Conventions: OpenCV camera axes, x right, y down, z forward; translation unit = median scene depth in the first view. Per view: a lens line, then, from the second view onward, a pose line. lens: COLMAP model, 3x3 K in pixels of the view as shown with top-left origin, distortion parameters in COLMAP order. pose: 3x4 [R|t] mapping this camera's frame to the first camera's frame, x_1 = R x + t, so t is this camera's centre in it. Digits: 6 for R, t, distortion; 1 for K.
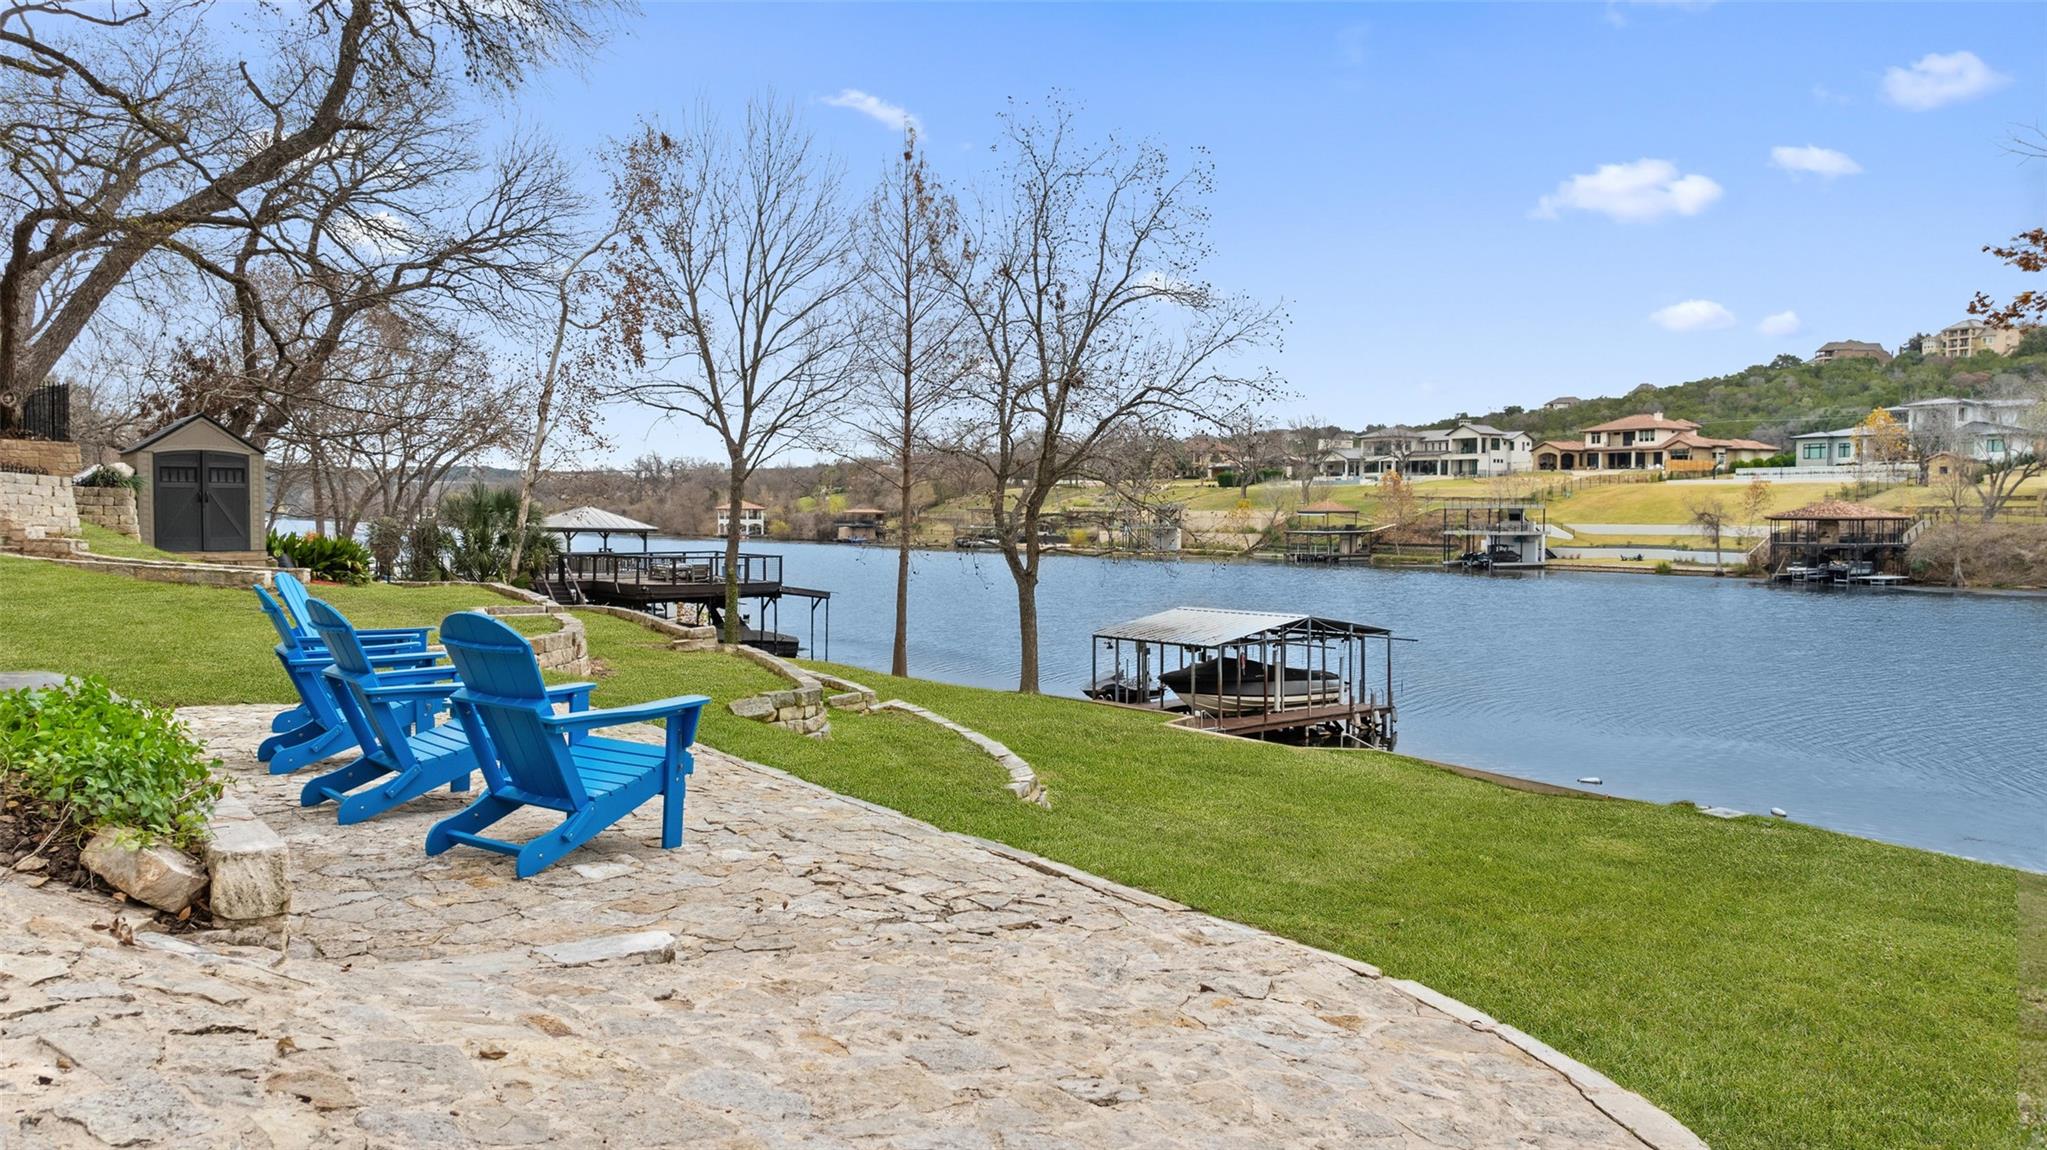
lens RADIAL K [[1428.2, 0, 1028.2], [0, 1428.2, 574.1], [0, 0, 1]] dist [-0.025849, -0.001813]
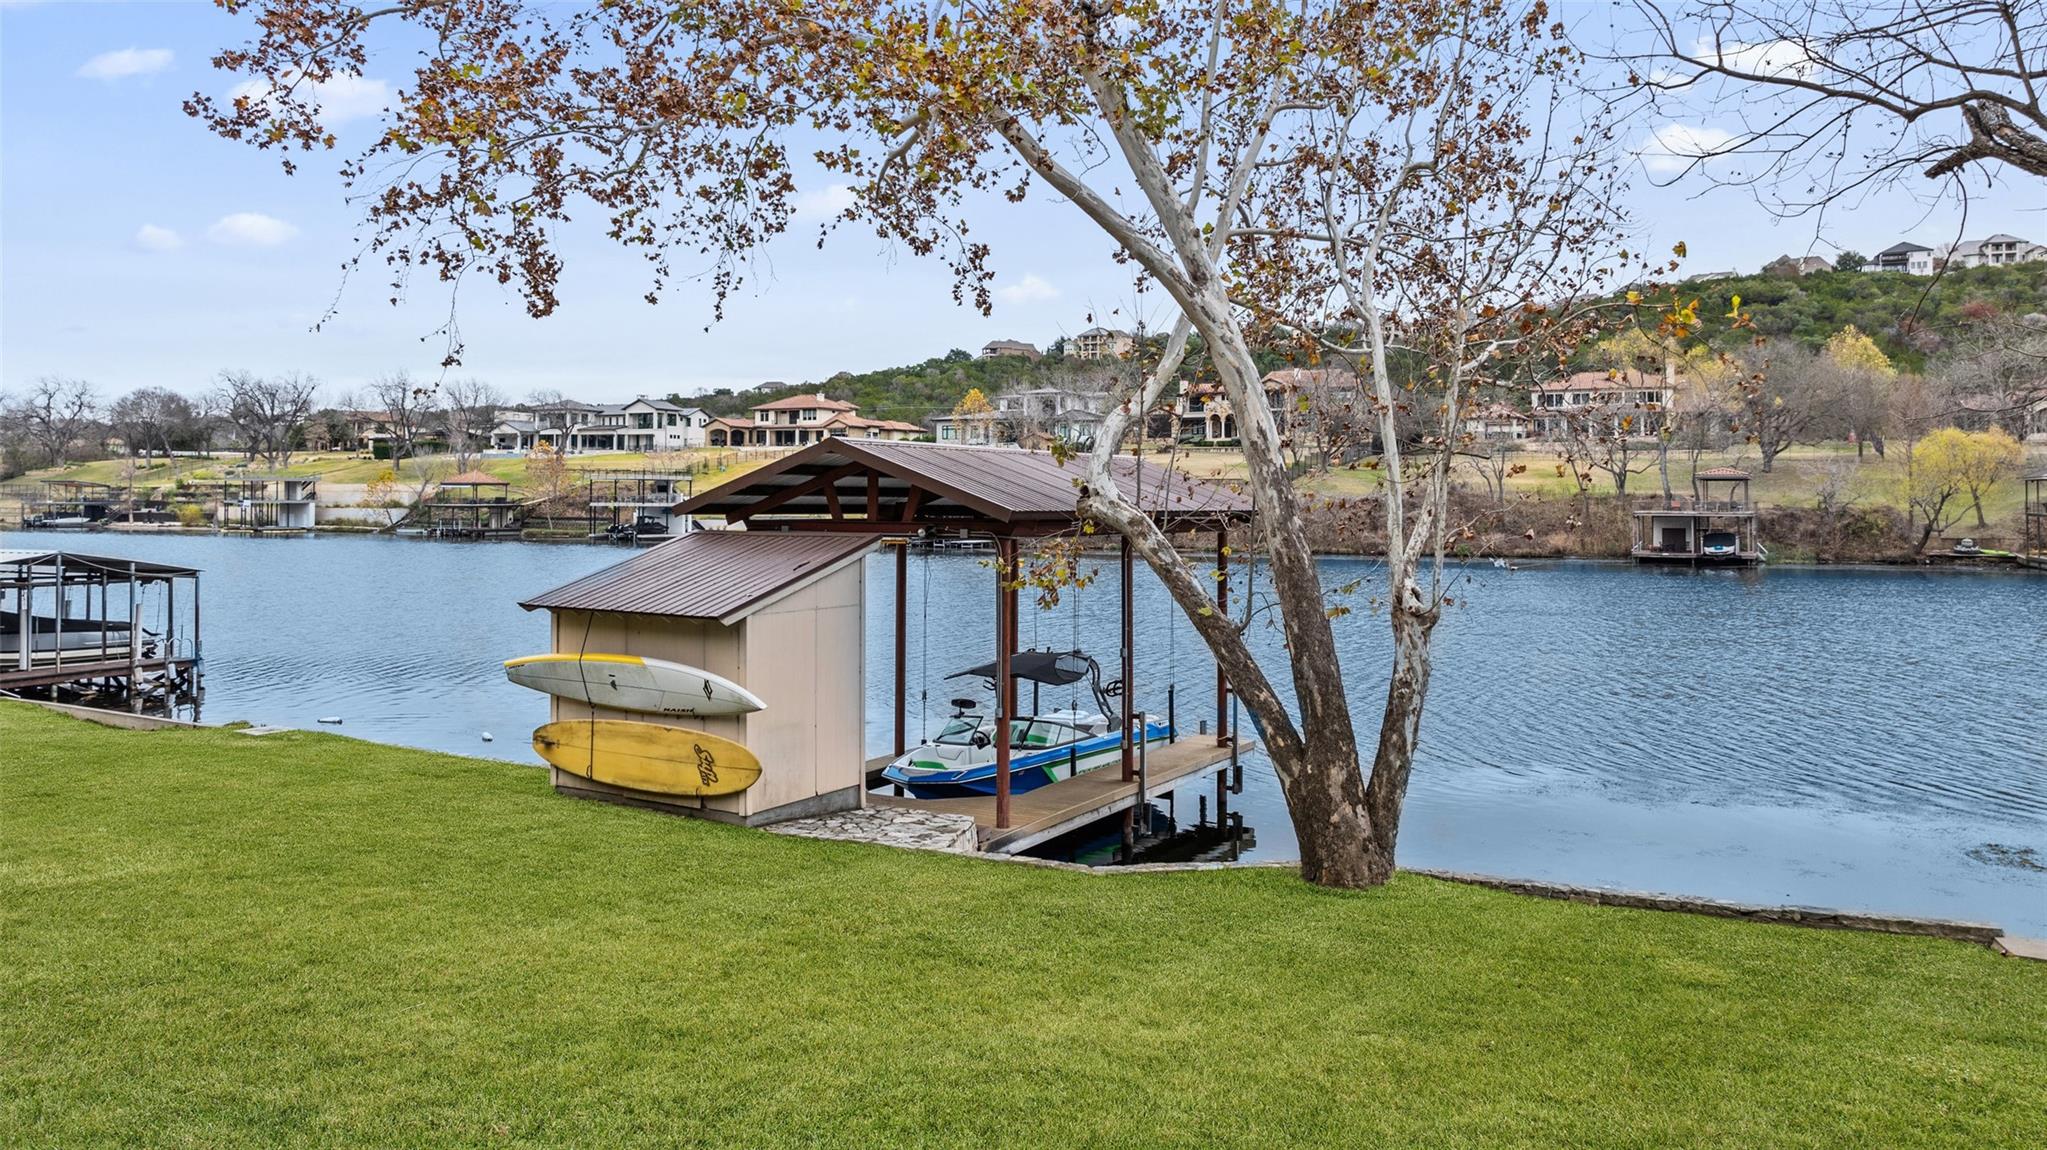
lens RADIAL K [[1450.4, 0, 1021.2], [0, 1450.4, 465.7], [0, 0, 1]] dist [0.000868, -0.006040]
pose [[0.872556, 0.014215, 0.488307, 0.053220], [0.017557, 0.998018, -0.060424, 0.007675], [-0.488198, 0.061296, 0.870577, -0.003013]]
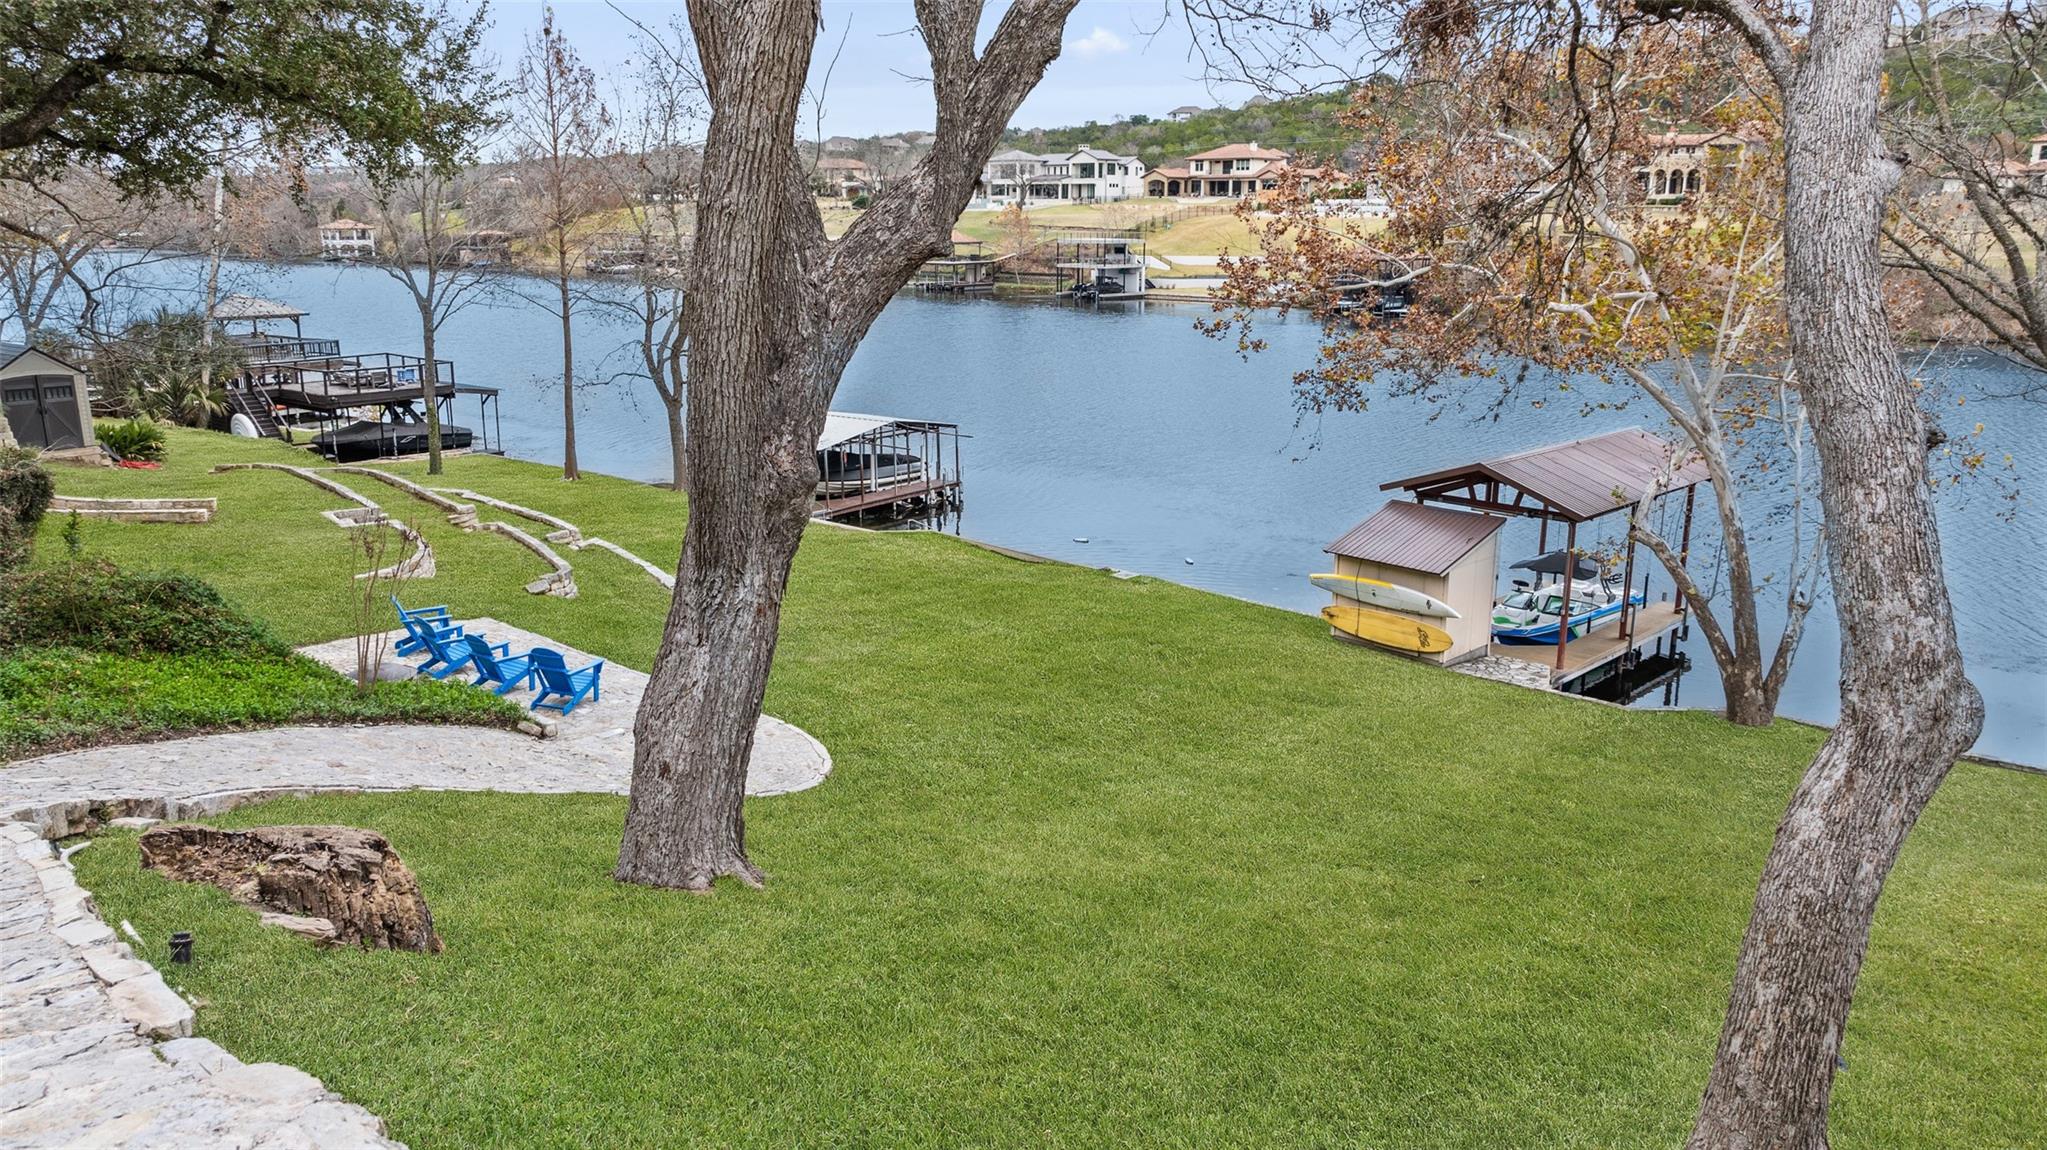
lens RADIAL K [[1428.2, 0, 1028.2], [0, 1428.2, 574.1], [0, 0, 1]] dist [-0.025849, -0.001813]
pose [[0.969953, -0.061003, 0.235521, -0.000623], [0.011016, 0.978074, 0.207967, -0.020501], [-0.243044, -0.199123, 0.949357, -0.062360]]
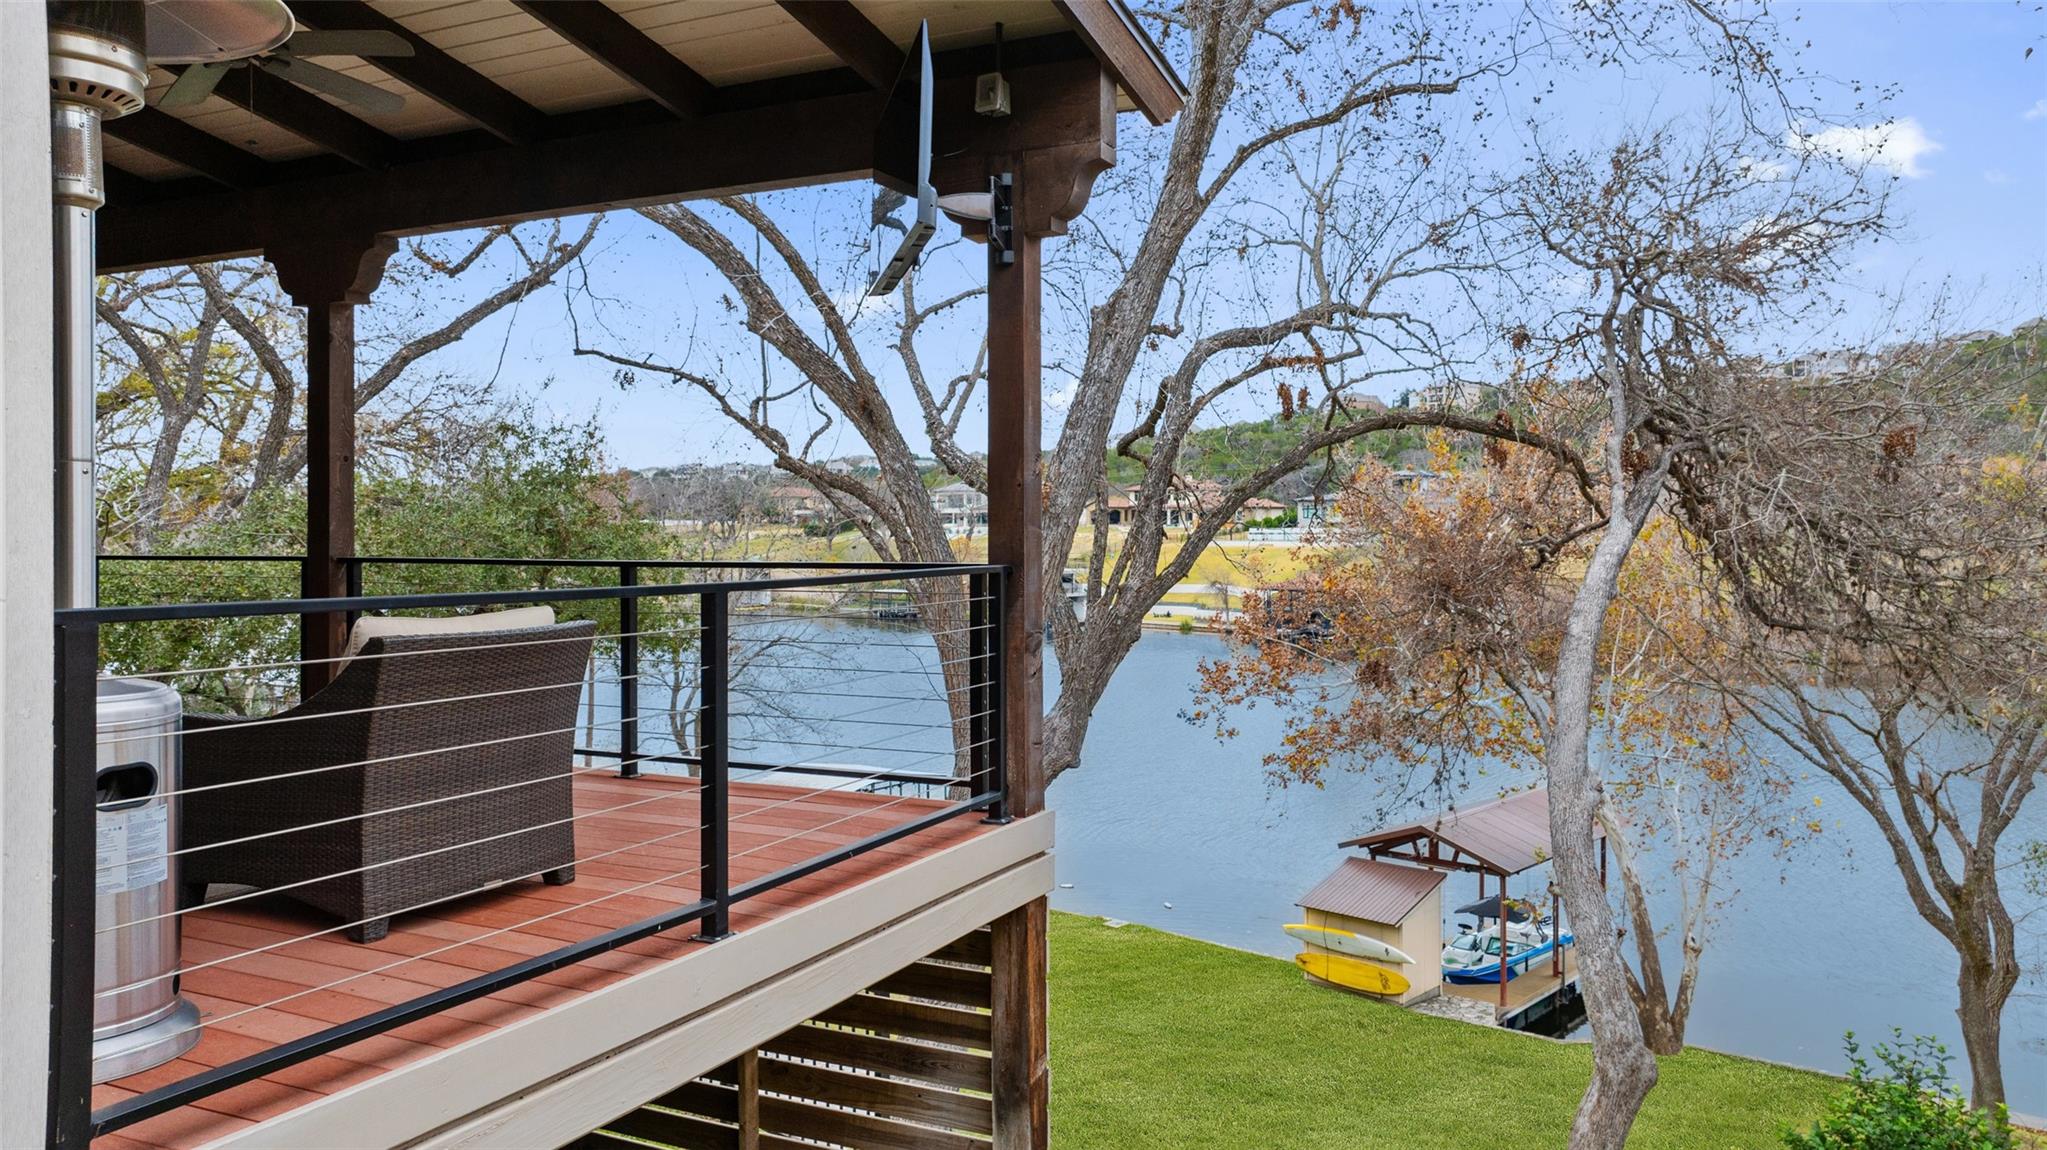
lens RADIAL K [[1448.7, 0, 1029.6], [0, 1448.7, 533.3], [0, 0, 1]] dist [-0.000806, -0.042224]
pose [[0.958116, -0.007535, 0.286283, -0.017552], [0.017734, 0.999296, -0.033051, -0.032160], [-0.285832, 0.036744, 0.957575, -0.091051]]
